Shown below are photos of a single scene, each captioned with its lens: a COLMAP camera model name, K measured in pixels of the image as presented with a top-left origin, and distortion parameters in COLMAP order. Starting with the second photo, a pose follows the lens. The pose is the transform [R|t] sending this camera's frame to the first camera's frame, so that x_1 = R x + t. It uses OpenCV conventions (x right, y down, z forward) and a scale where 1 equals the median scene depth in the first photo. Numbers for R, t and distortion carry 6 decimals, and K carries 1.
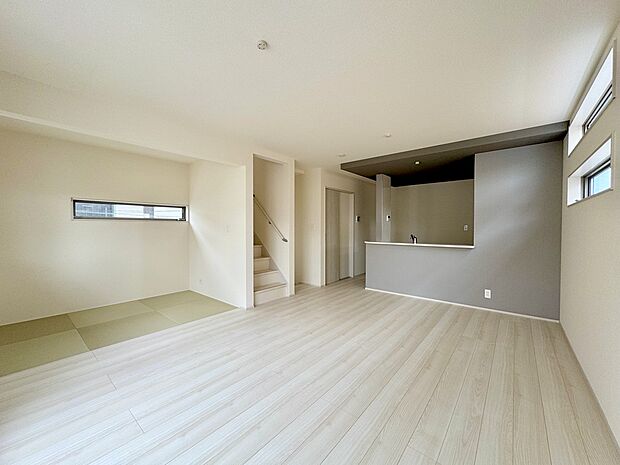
lens RADIAL K [[248.0, 0, 310.0], [0, 248.0, 232.5], [0, 0, 1]] dist [-0.002347, -0.000468]
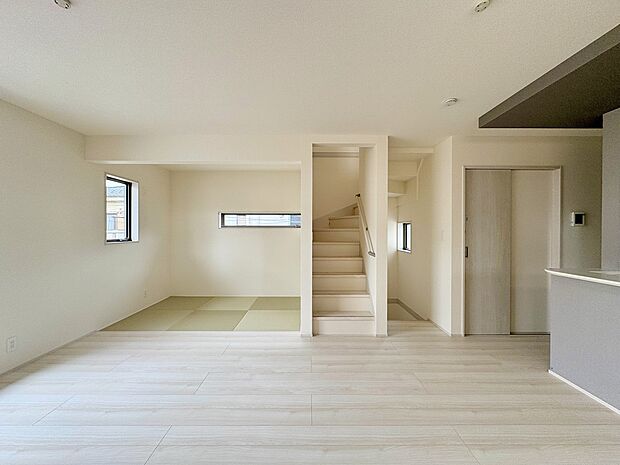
lens RADIAL K [[248.0, 0, 310.0], [0, 248.0, 232.5], [0, 0, 1]] dist [-0.002347, -0.000468]
pose [[0.640237, 0.004997, -0.768161, 0.373696], [-0.017107, 0.999824, -0.007755, -0.024288], [0.767987, 0.018106, 0.640210, 0.474043]]
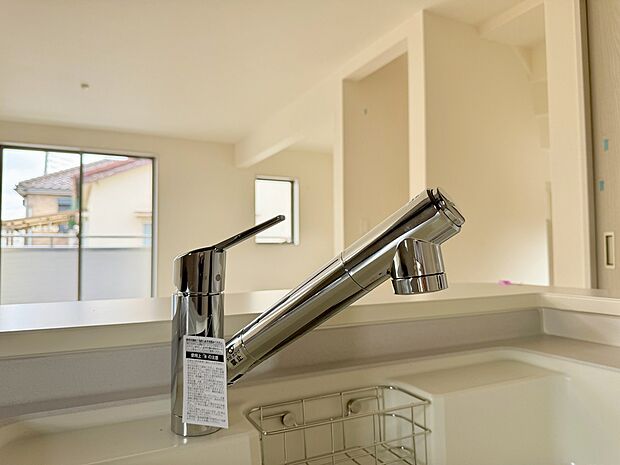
lens RADIAL K [[449.3, 0, 310.0], [0, 449.3, 232.5], [0, 0, 1]] dist [-0.008638, -0.002058]
pose [[-0.399759, -0.033187, -0.916019, 0.614274], [-0.012065, 0.999448, -0.030944, 0.022143], [0.916541, -0.001318, -0.399939, 1.278350]]
